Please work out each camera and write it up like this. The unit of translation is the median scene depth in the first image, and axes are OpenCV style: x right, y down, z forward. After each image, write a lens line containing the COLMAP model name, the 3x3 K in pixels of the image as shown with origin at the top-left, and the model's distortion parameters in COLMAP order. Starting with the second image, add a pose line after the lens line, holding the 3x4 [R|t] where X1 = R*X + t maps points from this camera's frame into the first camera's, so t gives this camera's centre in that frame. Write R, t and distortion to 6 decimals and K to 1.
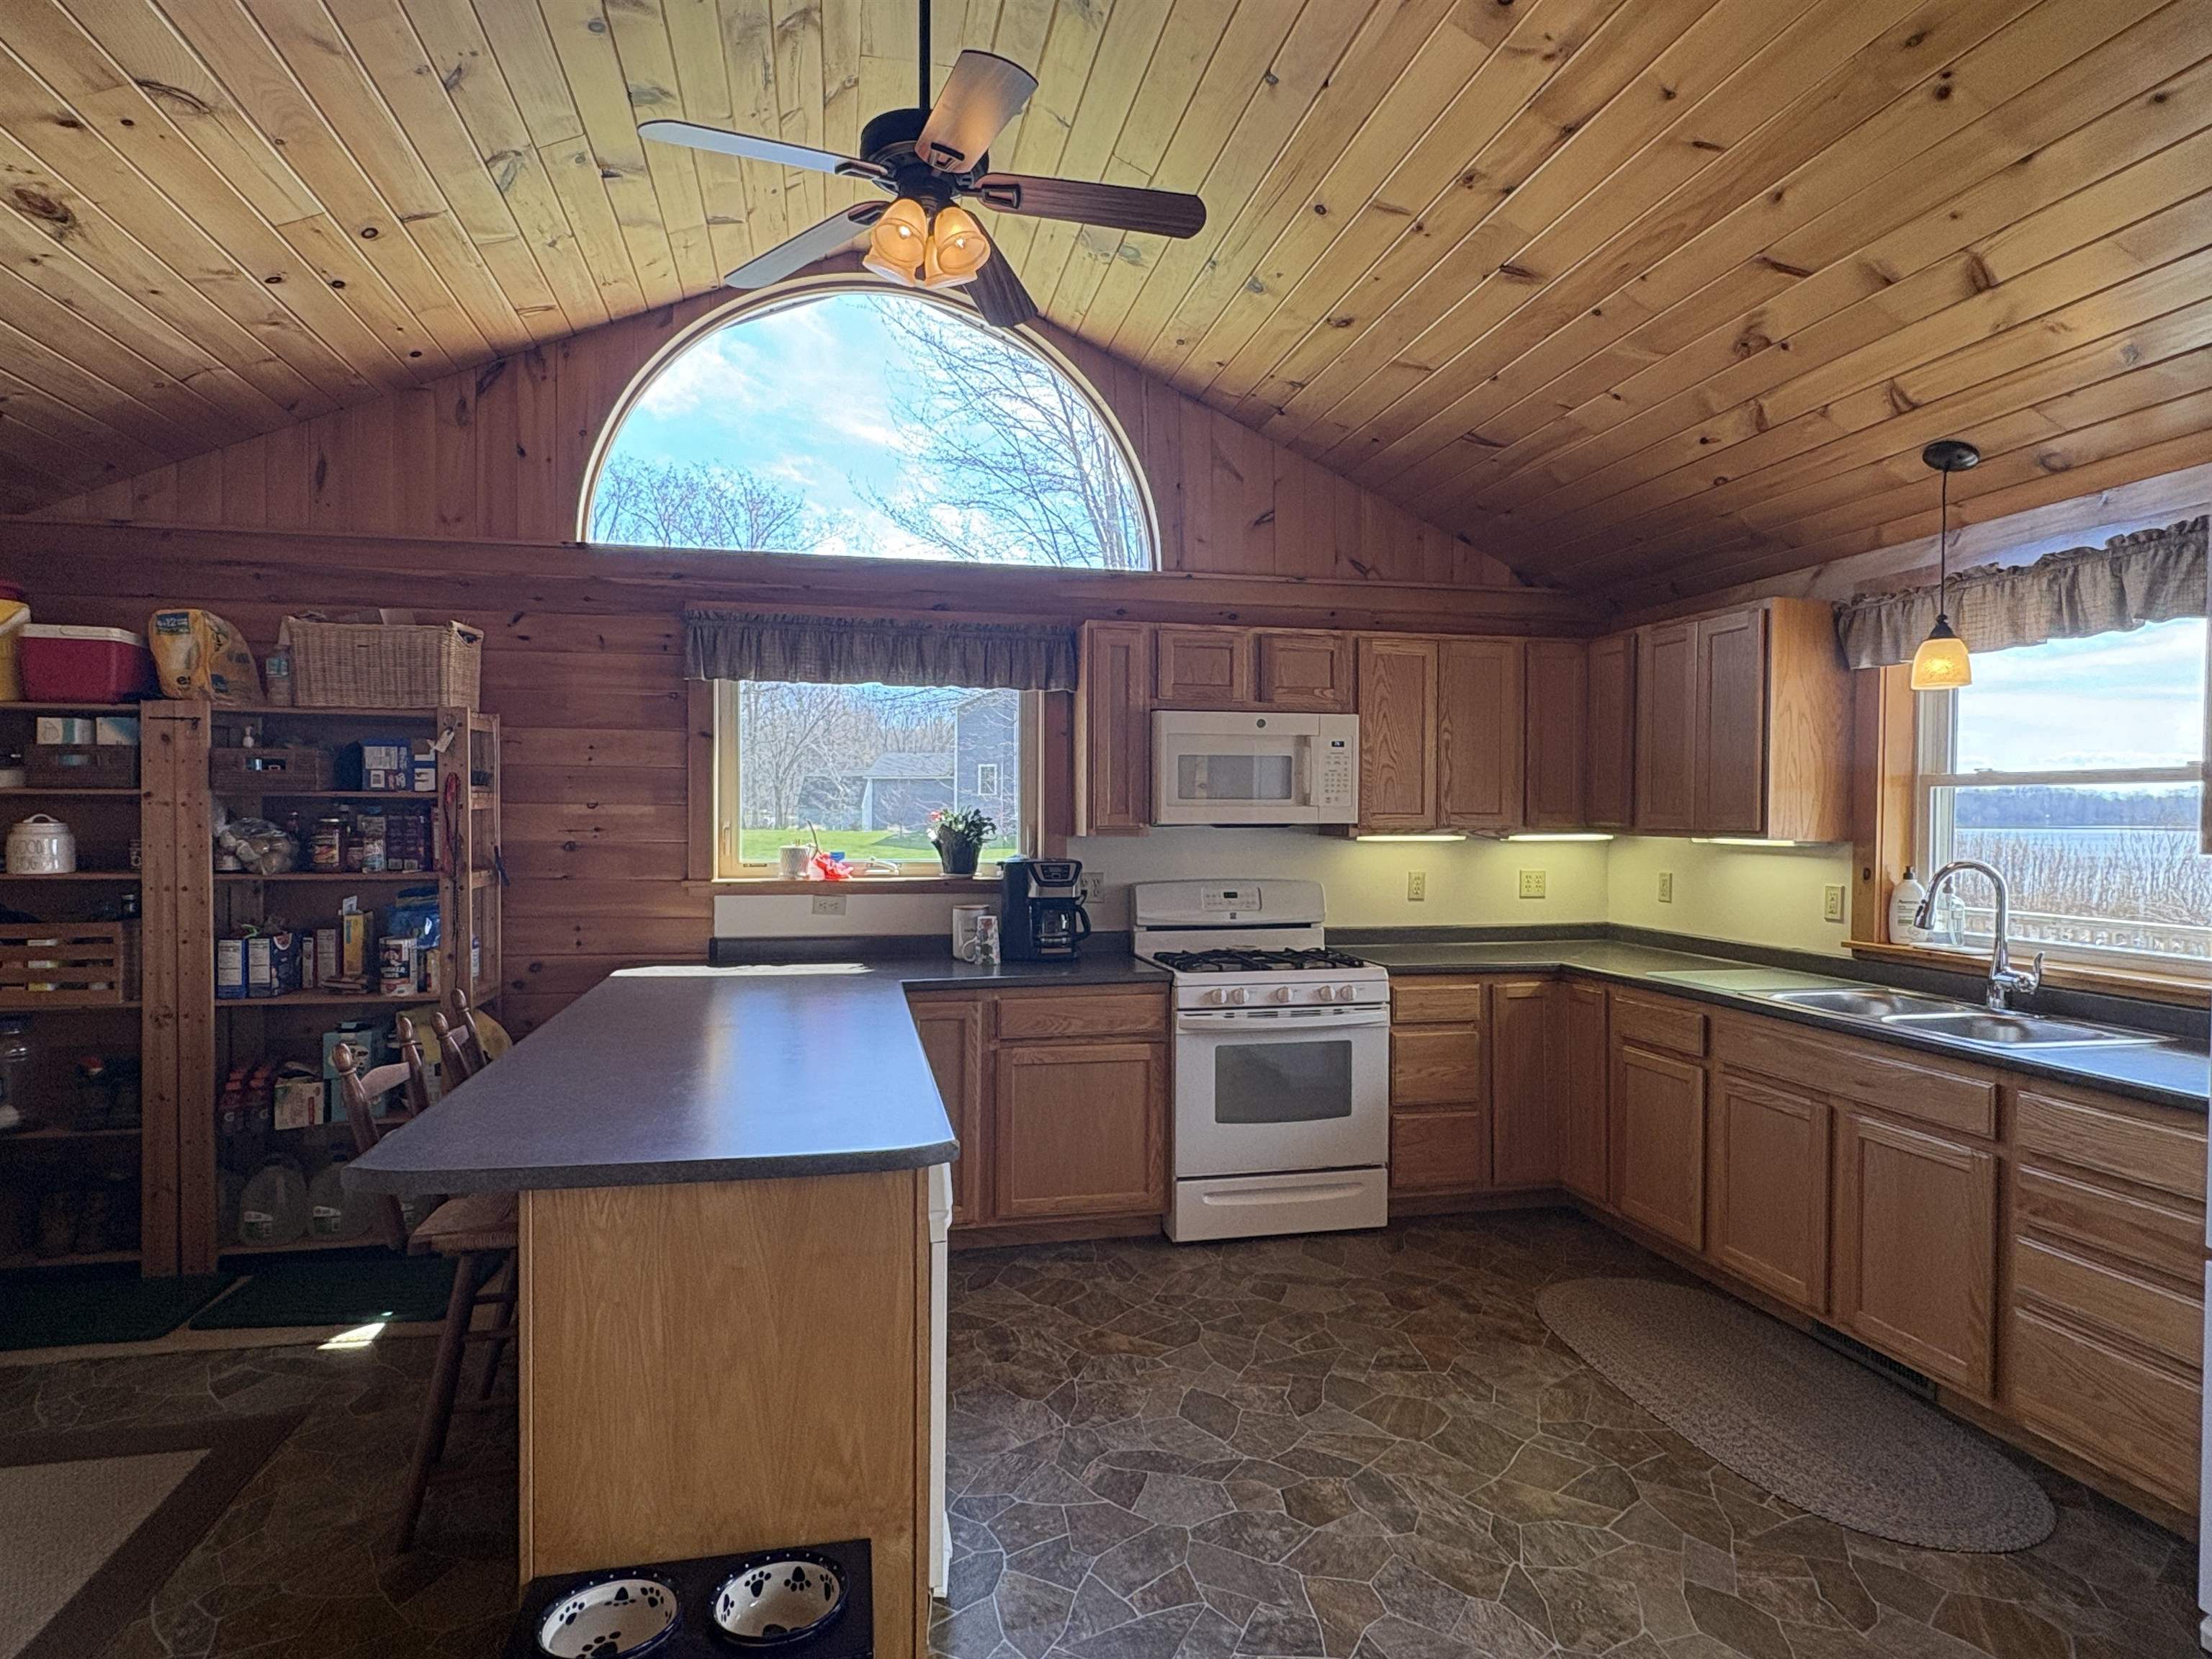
lens RADIAL K [[1190.2, 0, 1097.4], [0, 1190.2, 825.1], [0, 0, 1]] dist [-0.000284, 0.000367]
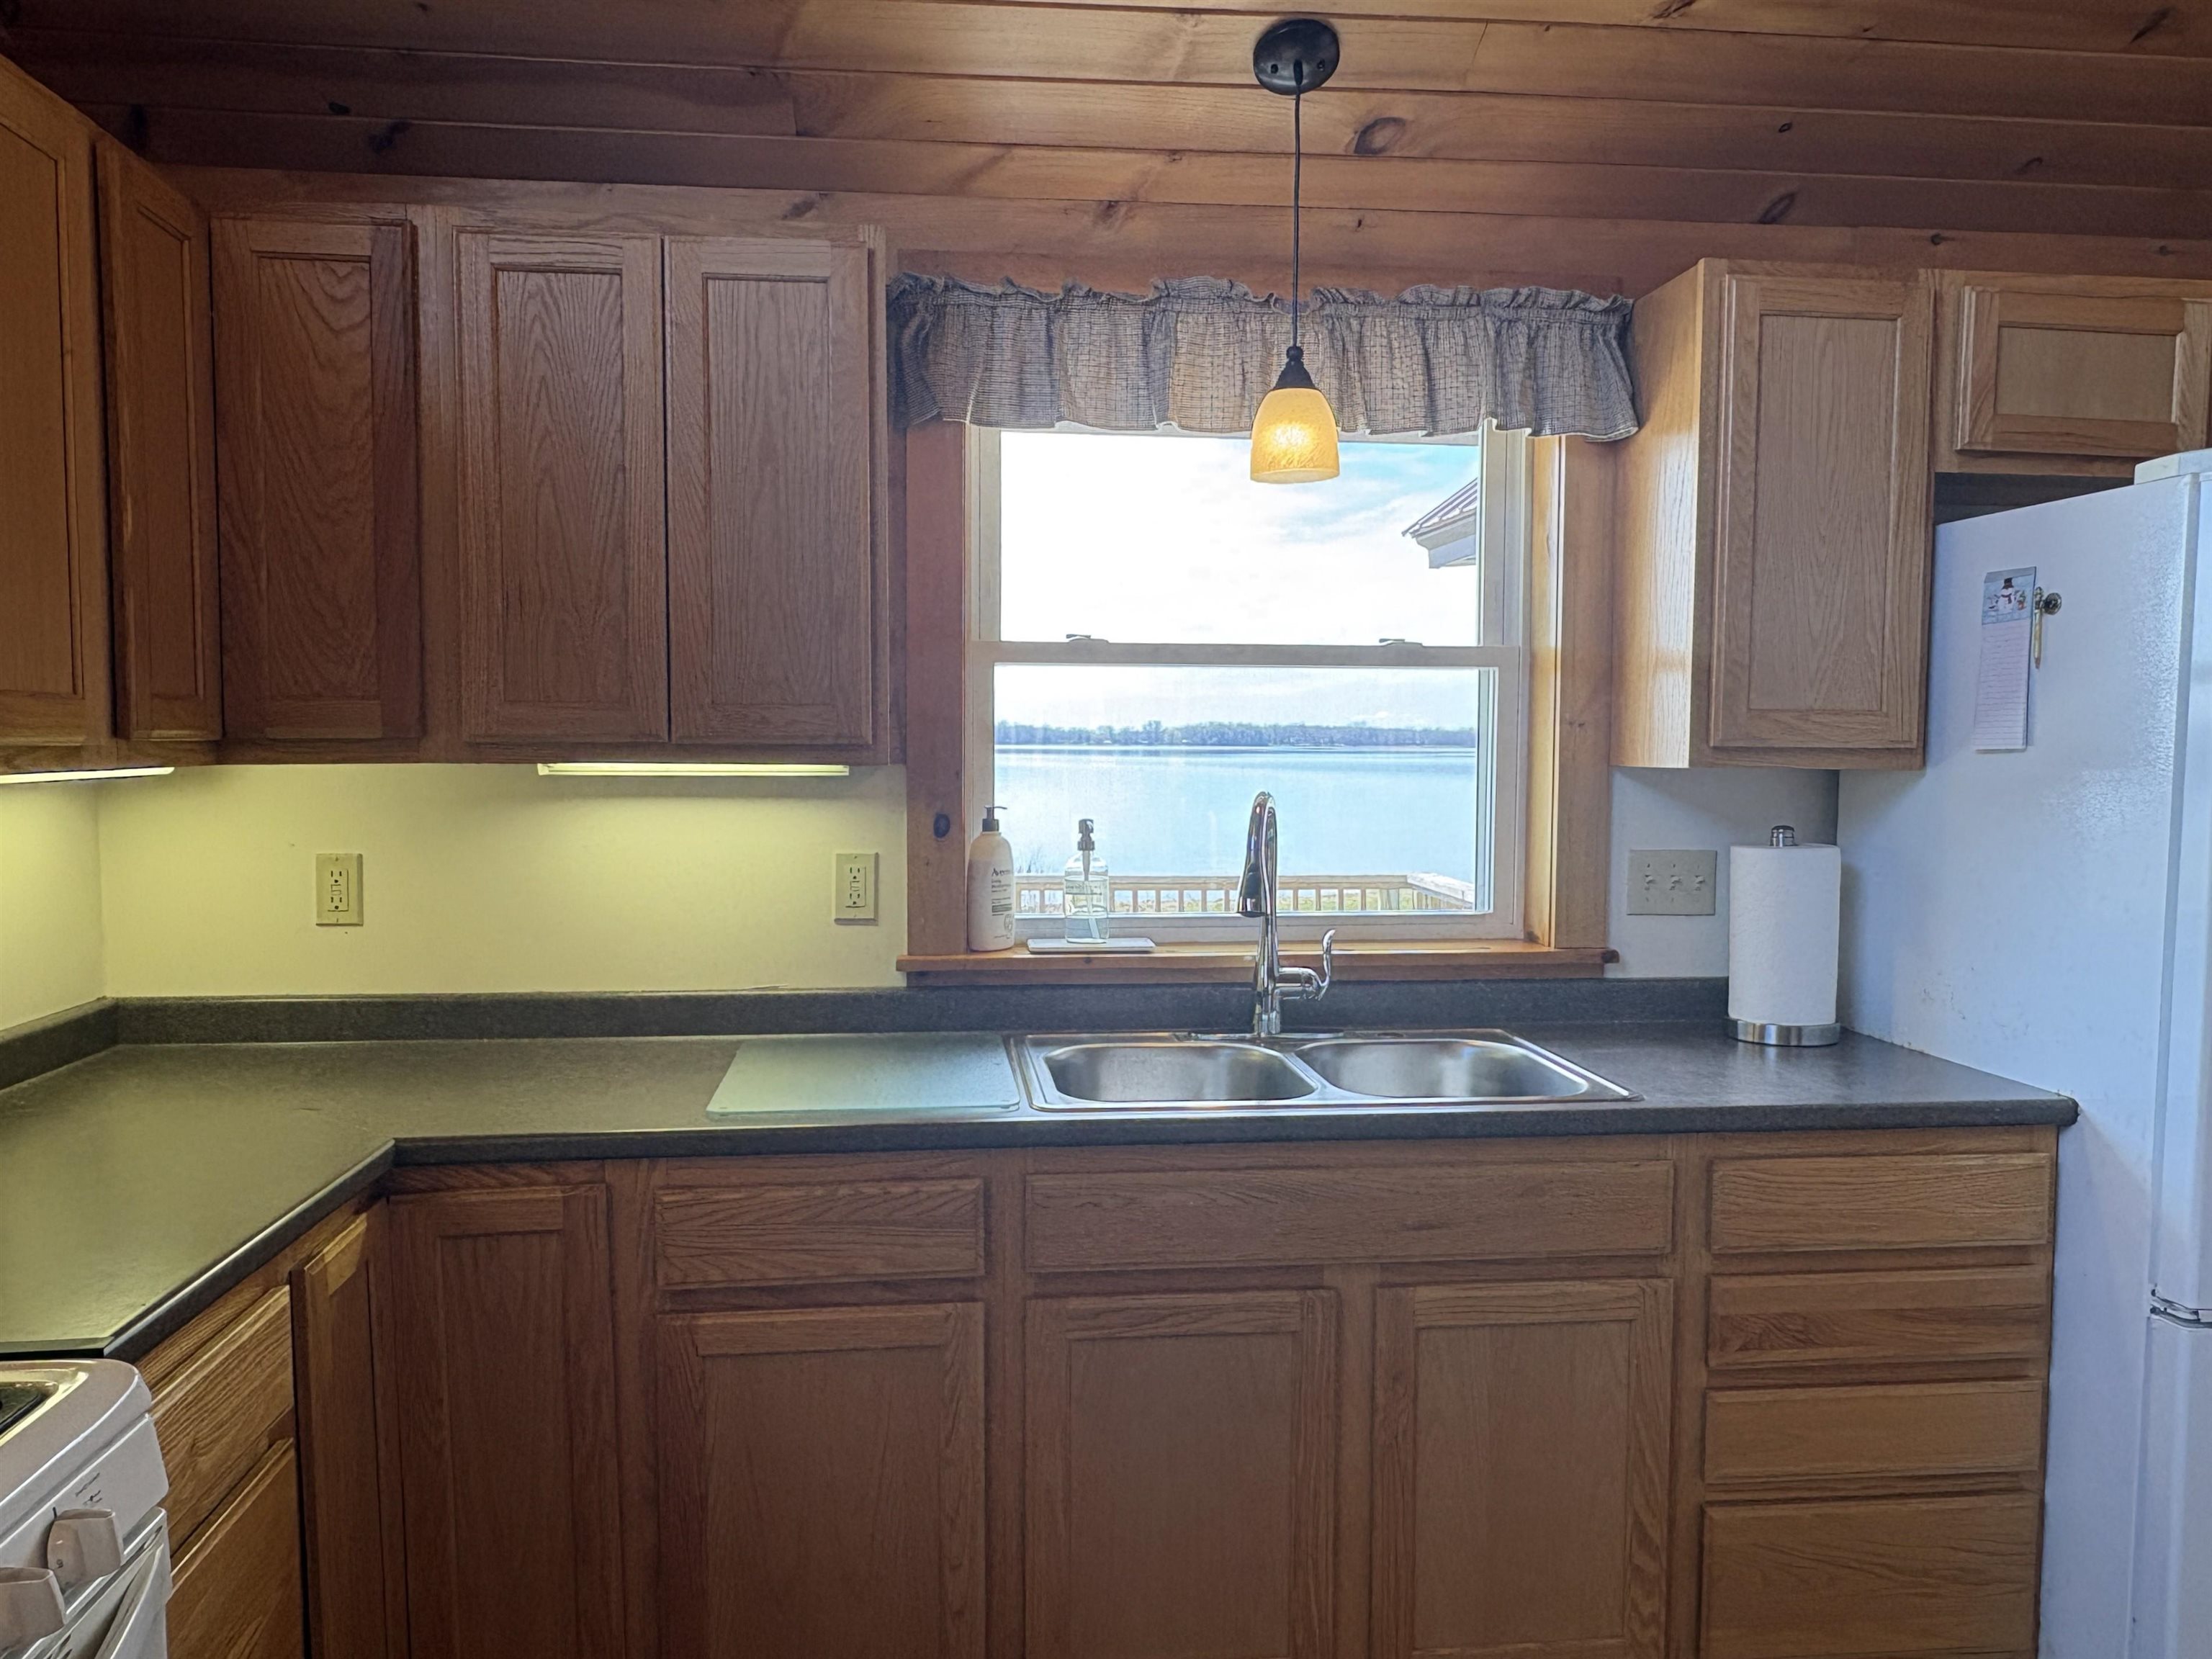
lens RADIAL K [[1527.0, 0, 1102.7], [0, 1527.0, 833.4], [0, 0, 1]] dist [0.000343, 0.002604]
pose [[0.106334, -0.063633, 0.992292, -0.014260], [0.007965, 0.997973, 0.063144, 0.002708], [-0.994299, 0.001189, 0.106625, 0.772279]]
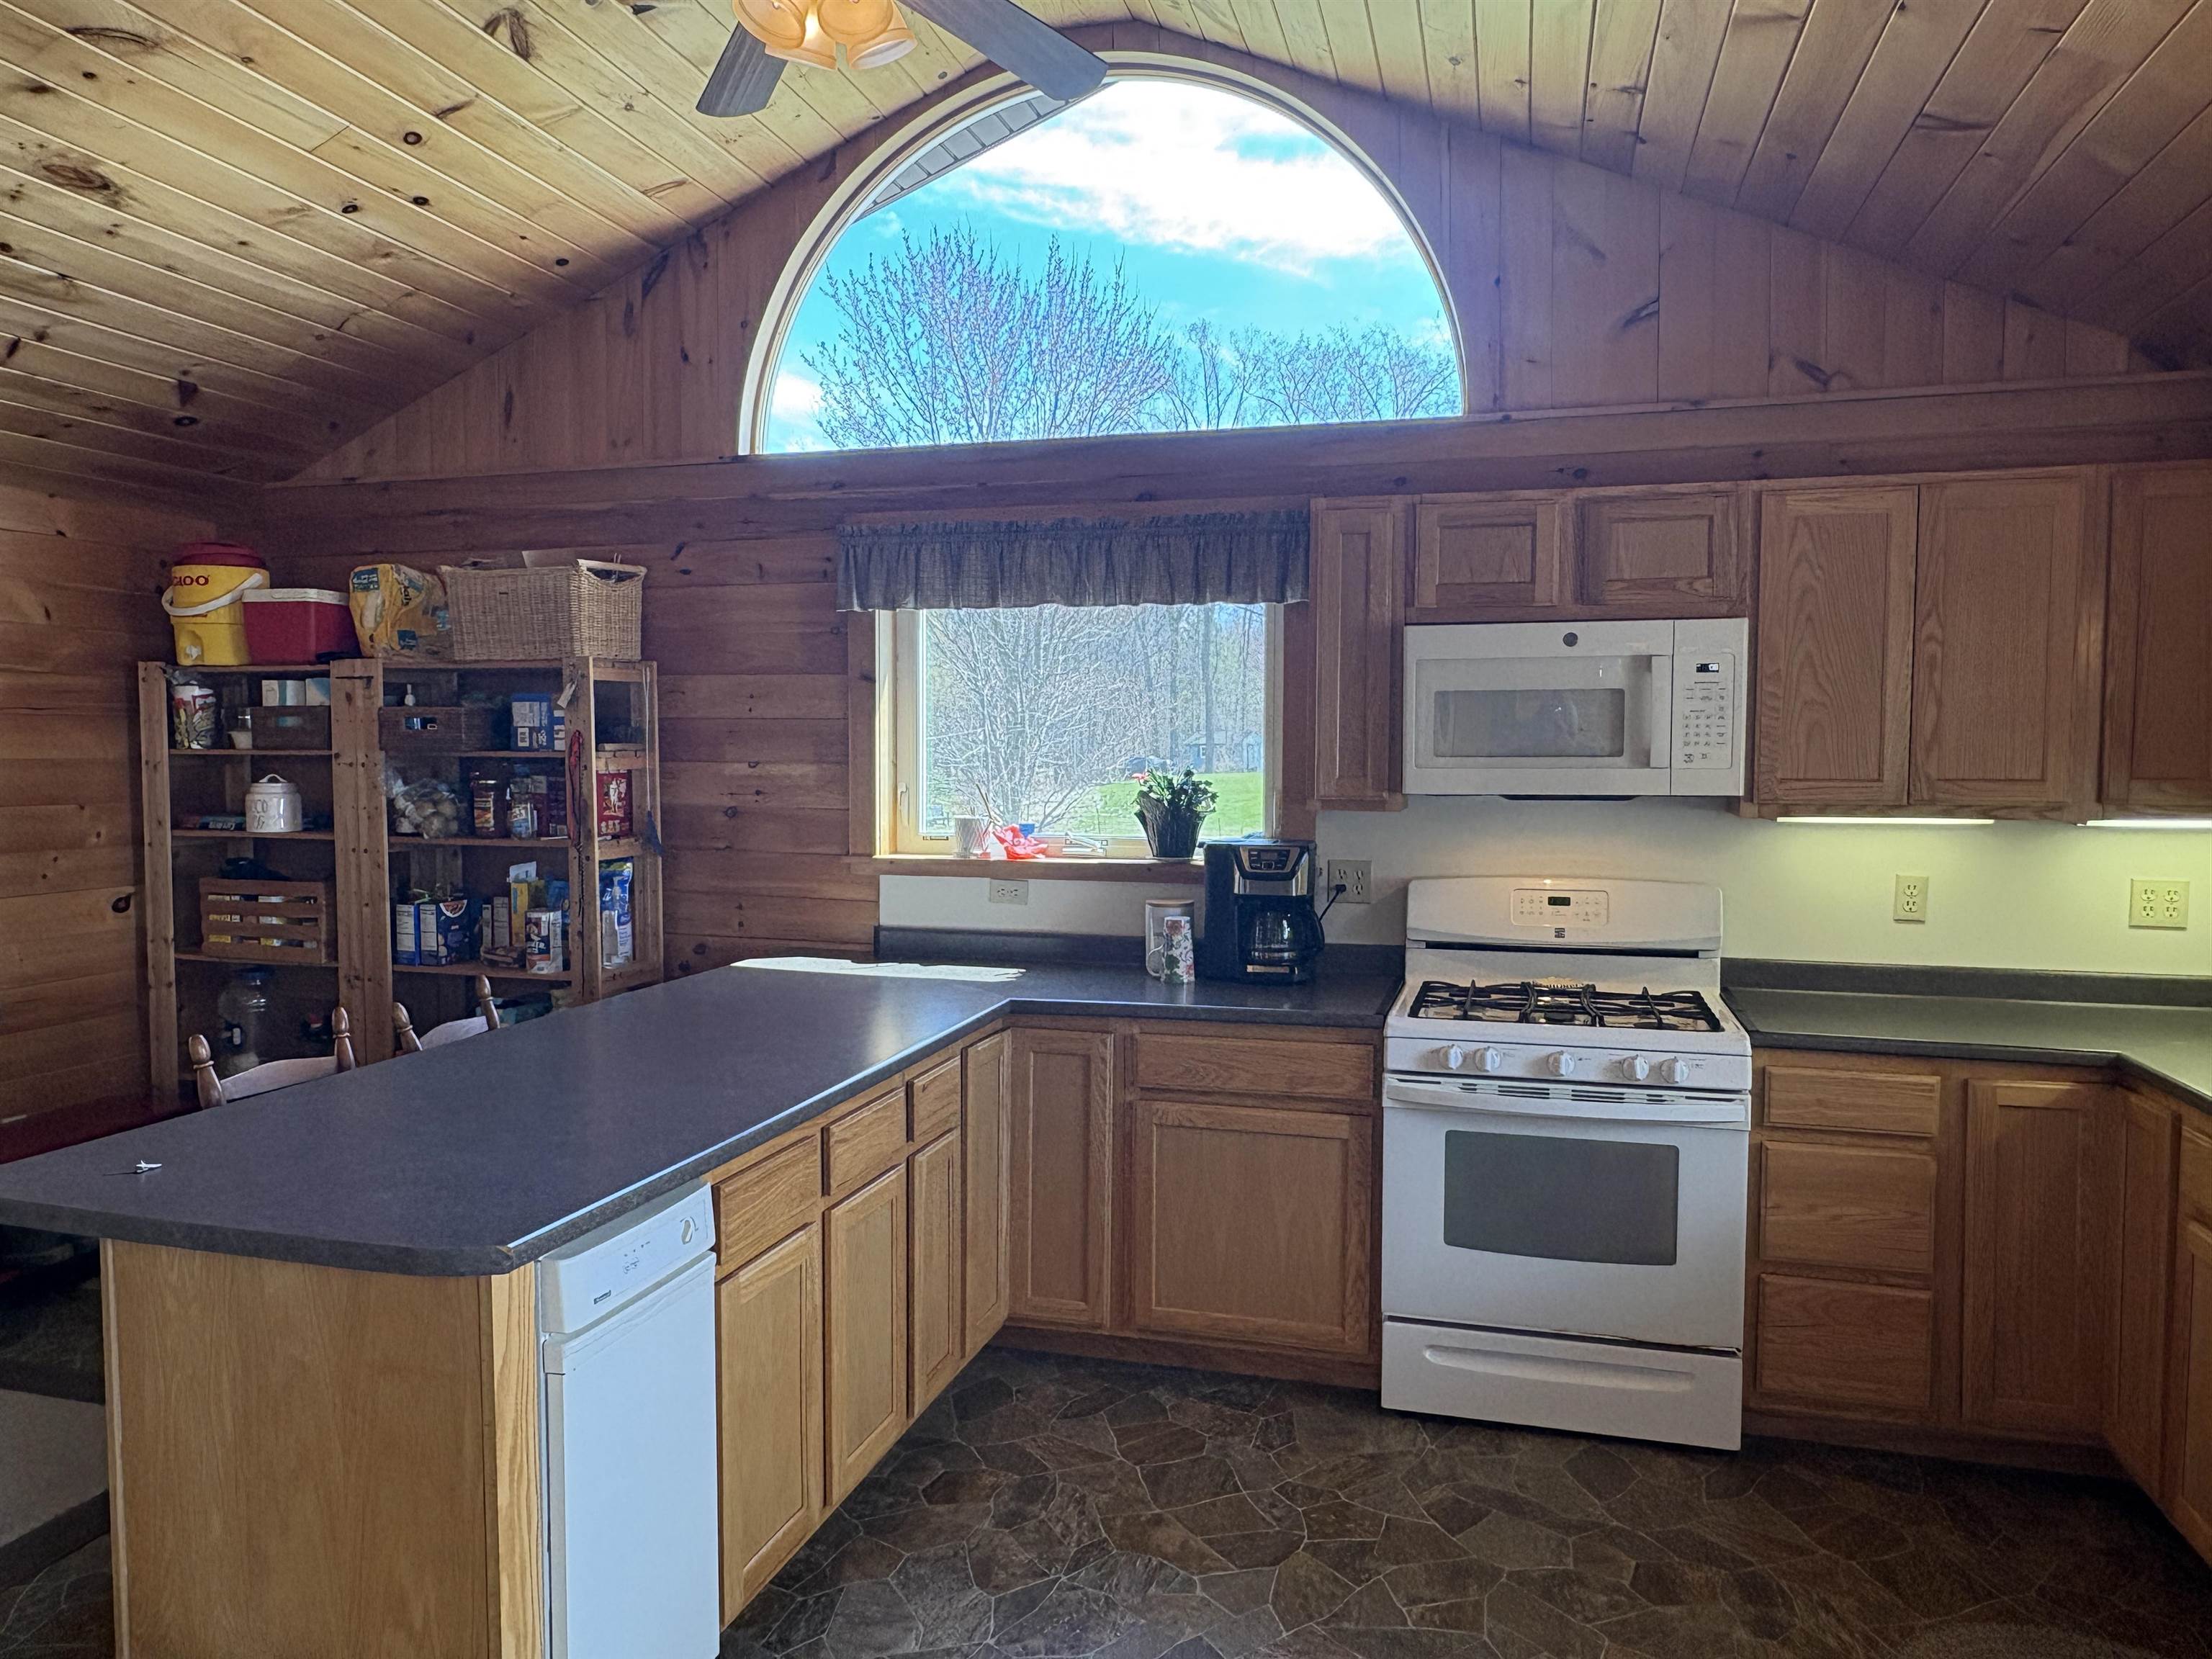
lens RADIAL K [[1486.3, 0, 1106.0], [0, 1486.3, 829.5], [0, 0, 1]] dist [-0.001432, 0.002849]
pose [[0.883310, 0.023673, -0.468192, 0.301671], [-0.003816, 0.999054, 0.043315, -0.017140], [0.468775, -0.036474, 0.882564, 0.174544]]
